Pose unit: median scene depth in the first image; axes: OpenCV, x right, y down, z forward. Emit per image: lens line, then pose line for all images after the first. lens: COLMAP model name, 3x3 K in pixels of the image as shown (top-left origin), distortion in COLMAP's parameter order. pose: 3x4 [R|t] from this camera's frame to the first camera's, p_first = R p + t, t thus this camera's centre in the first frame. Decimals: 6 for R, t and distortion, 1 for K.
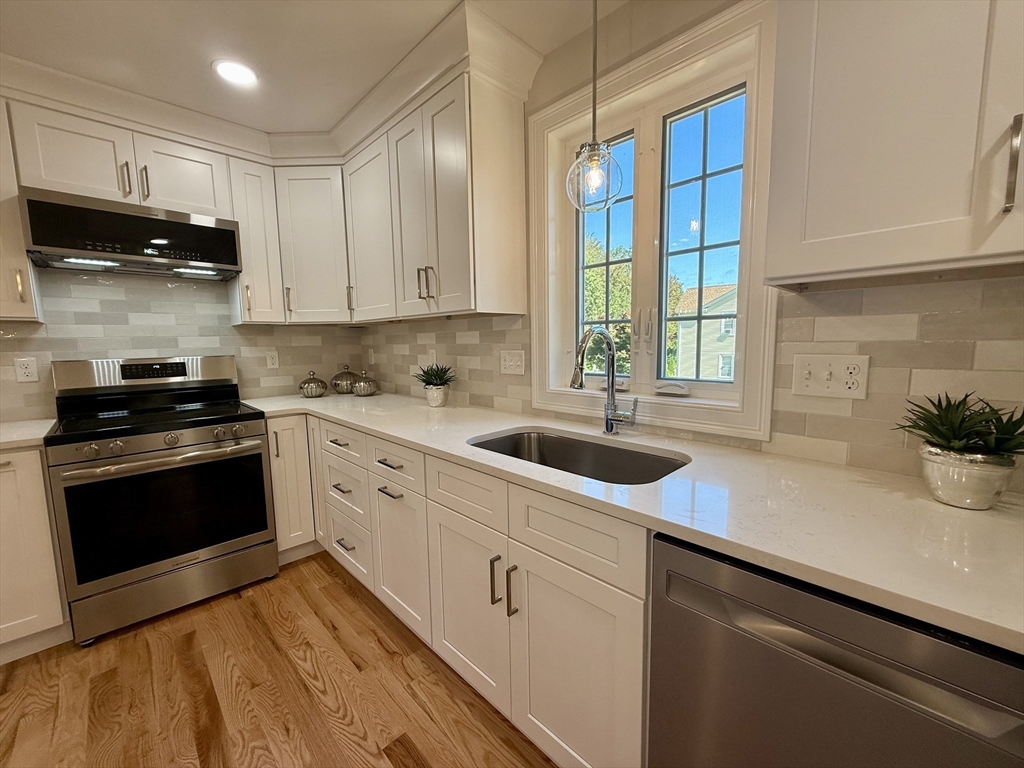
lens RADIAL K [[407.2, 0, 508.0], [0, 407.2, 386.0], [0, 0, 1]] dist [0.001777, -0.000186]
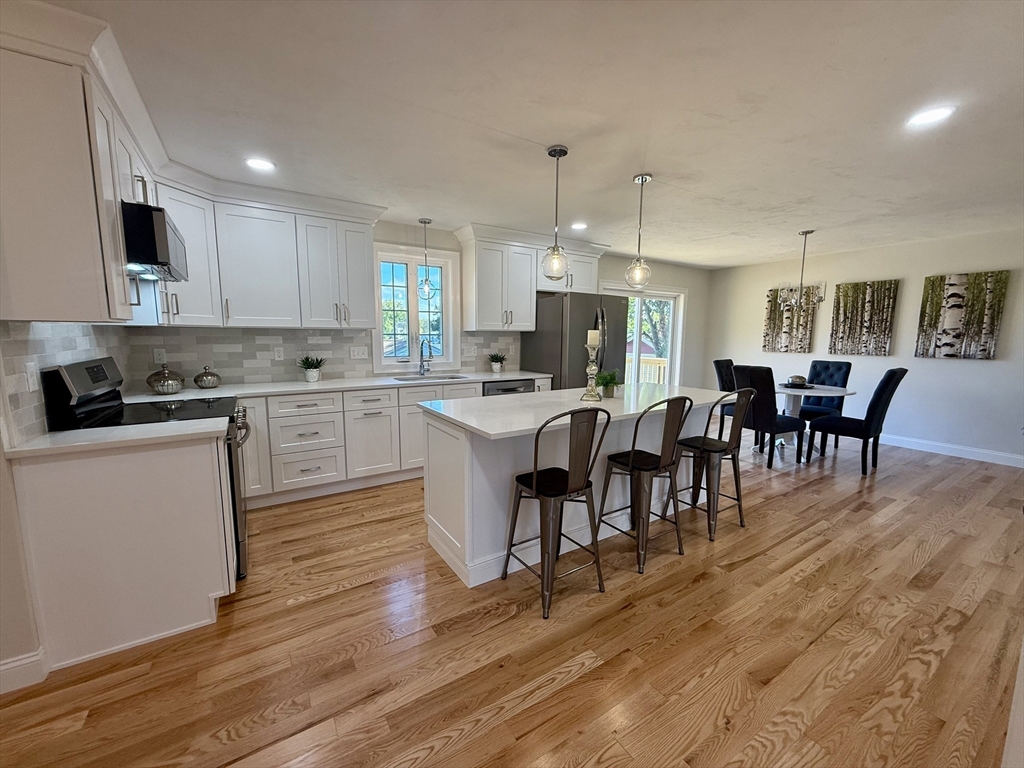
lens RADIAL K [[407.2, 0, 508.0], [0, 407.2, 386.0], [0, 0, 1]] dist [0.001777, -0.000186]
pose [[0.205535, -0.105840, 0.972910, -1.767855], [0.099385, 0.991253, 0.086840, 0.002665], [-0.973590, 0.078844, 0.214256, -0.128417]]
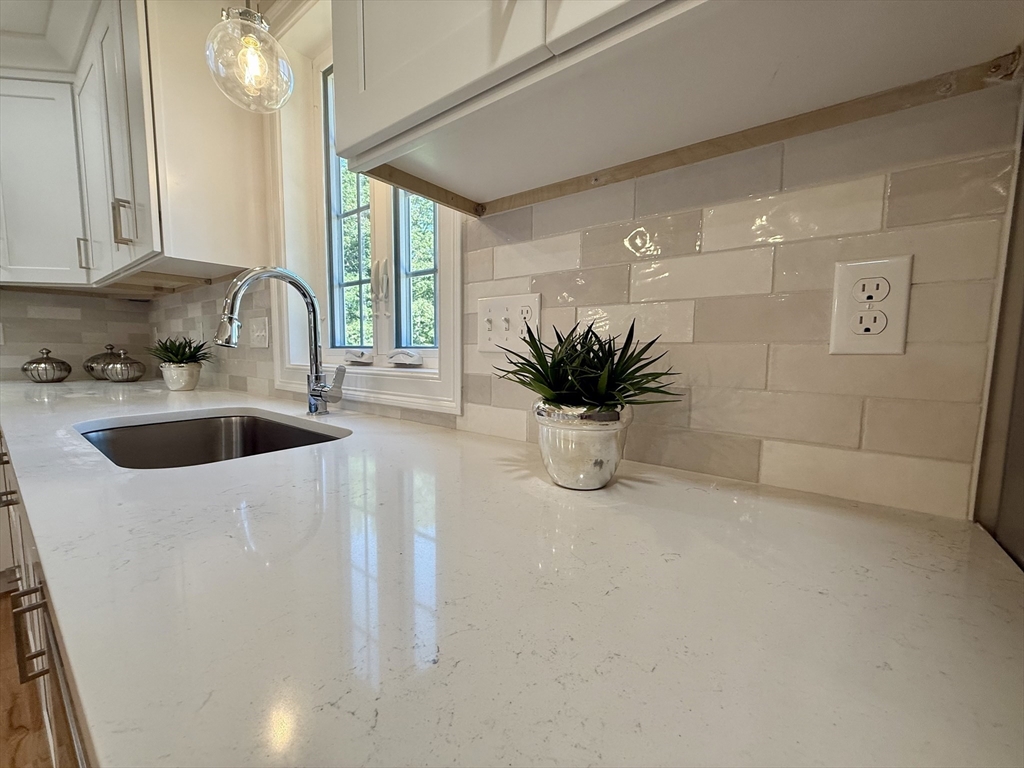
lens RADIAL K [[407.2, 0, 508.0], [0, 407.2, 386.0], [0, 0, 1]] dist [0.001777, -0.000186]
pose [[0.990015, 0.010900, 0.140541, 0.375546], [-0.007928, 0.999733, -0.021692, 0.058794], [-0.140740, 0.020361, 0.989837, 0.137813]]
